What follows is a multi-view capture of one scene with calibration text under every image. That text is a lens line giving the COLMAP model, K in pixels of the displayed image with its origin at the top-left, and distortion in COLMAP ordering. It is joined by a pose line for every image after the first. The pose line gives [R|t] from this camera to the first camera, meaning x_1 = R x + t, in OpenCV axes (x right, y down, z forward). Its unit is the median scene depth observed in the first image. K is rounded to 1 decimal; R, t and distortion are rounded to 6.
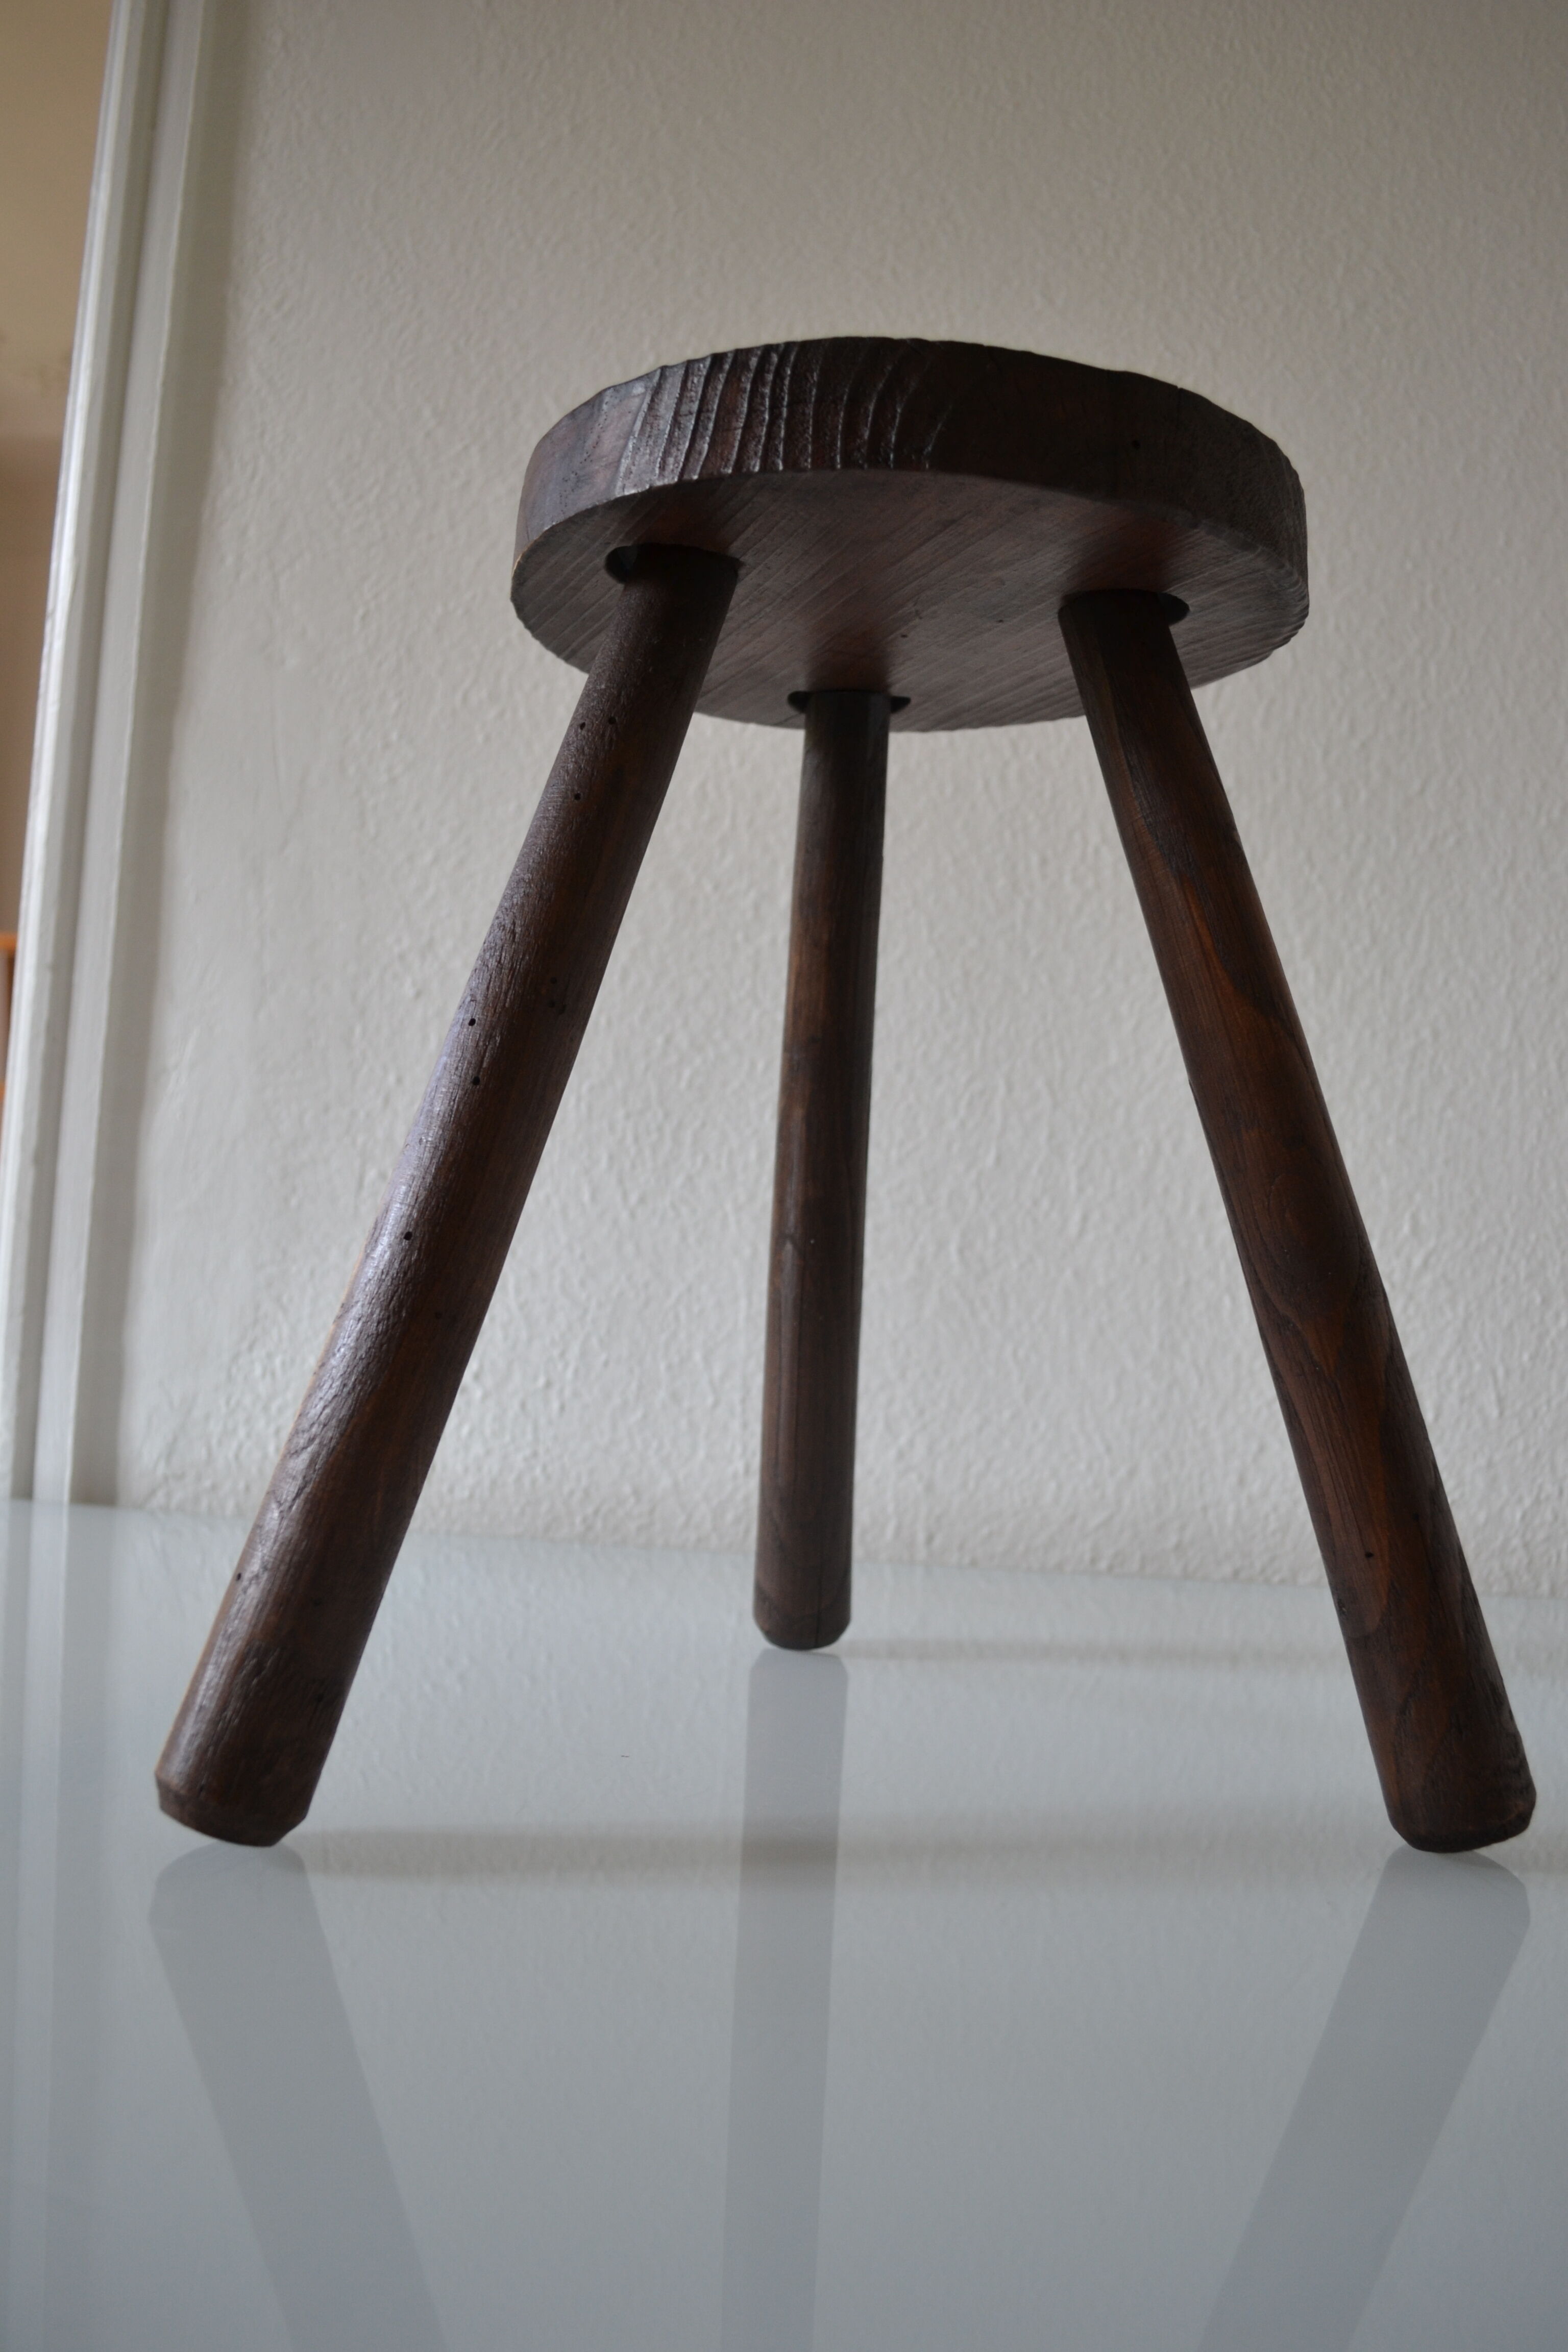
lens RADIAL K [[1860.6, 0, 798.5], [0, 1860.6, 1161.4], [0, 0, 1]] dist [-0.084795, 0.011720]
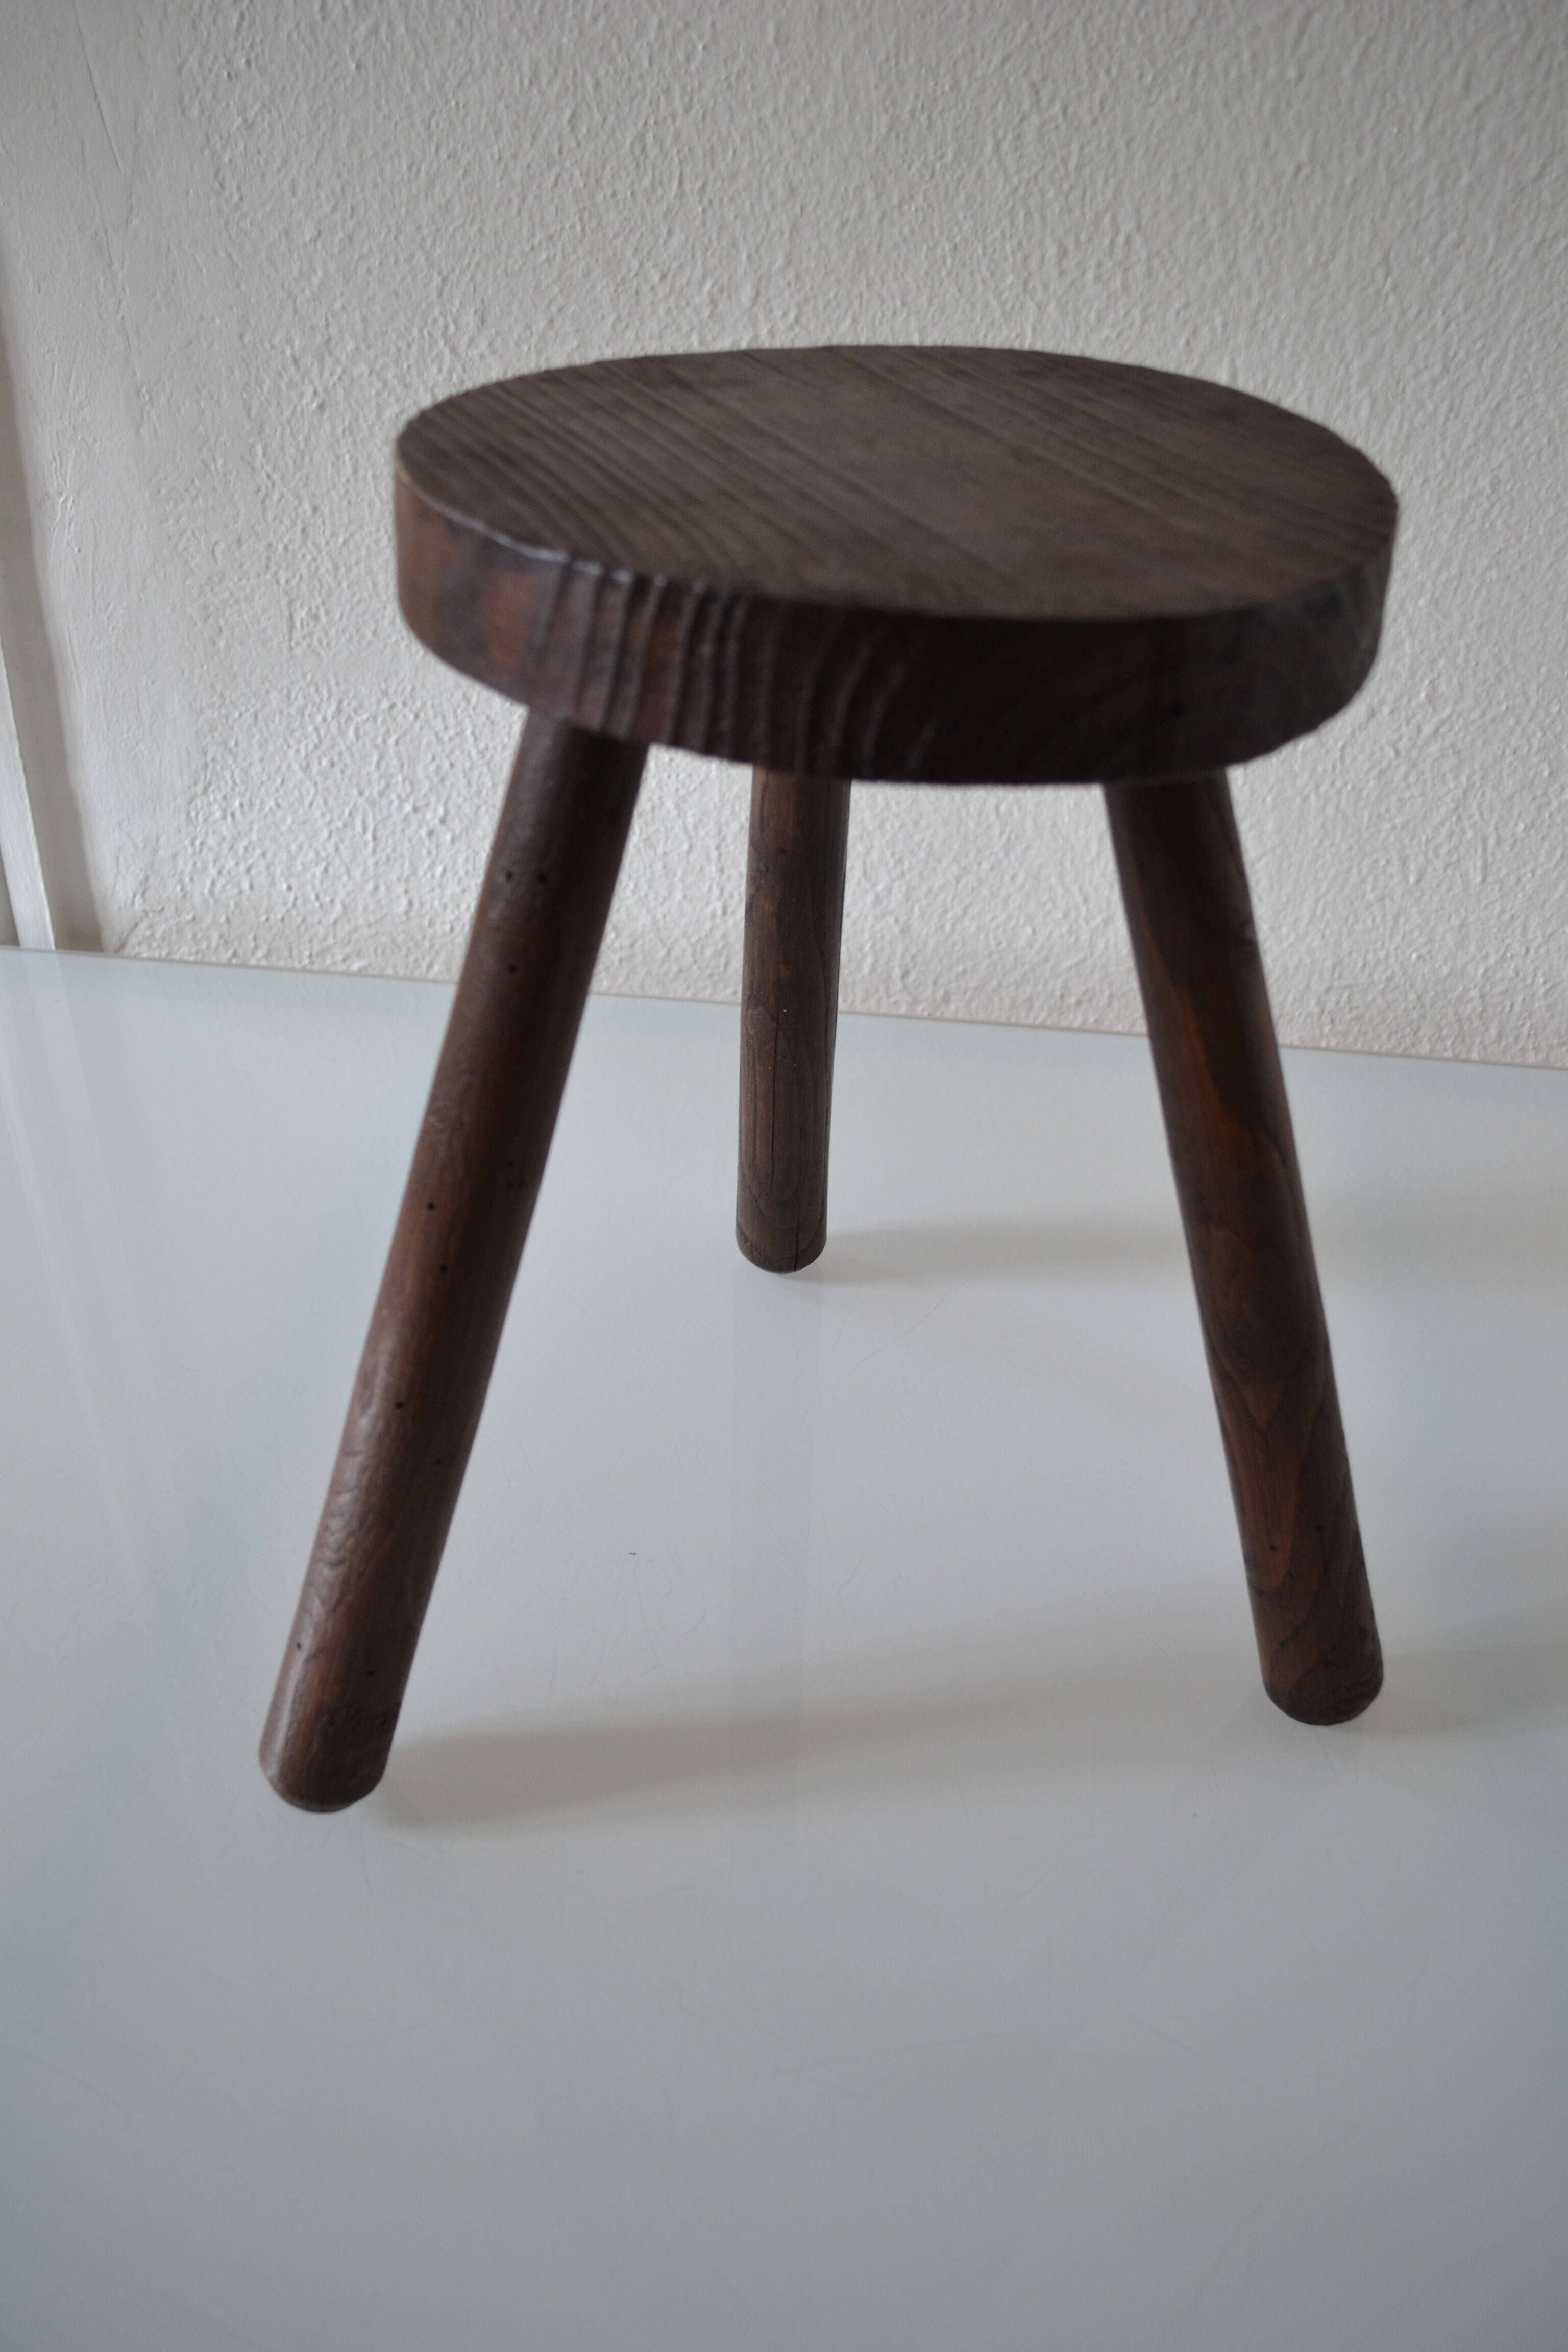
lens RADIAL K [[1860.6, 0, 801.9], [0, 1860.6, 1171.0], [0, 0, 1]] dist [-0.084795, 0.011720]
pose [[0.999866, -0.015705, 0.004627, 0.007174], [0.009620, 0.792216, 0.610165, -0.335156], [-0.013248, -0.610039, 0.792261, 0.119202]]
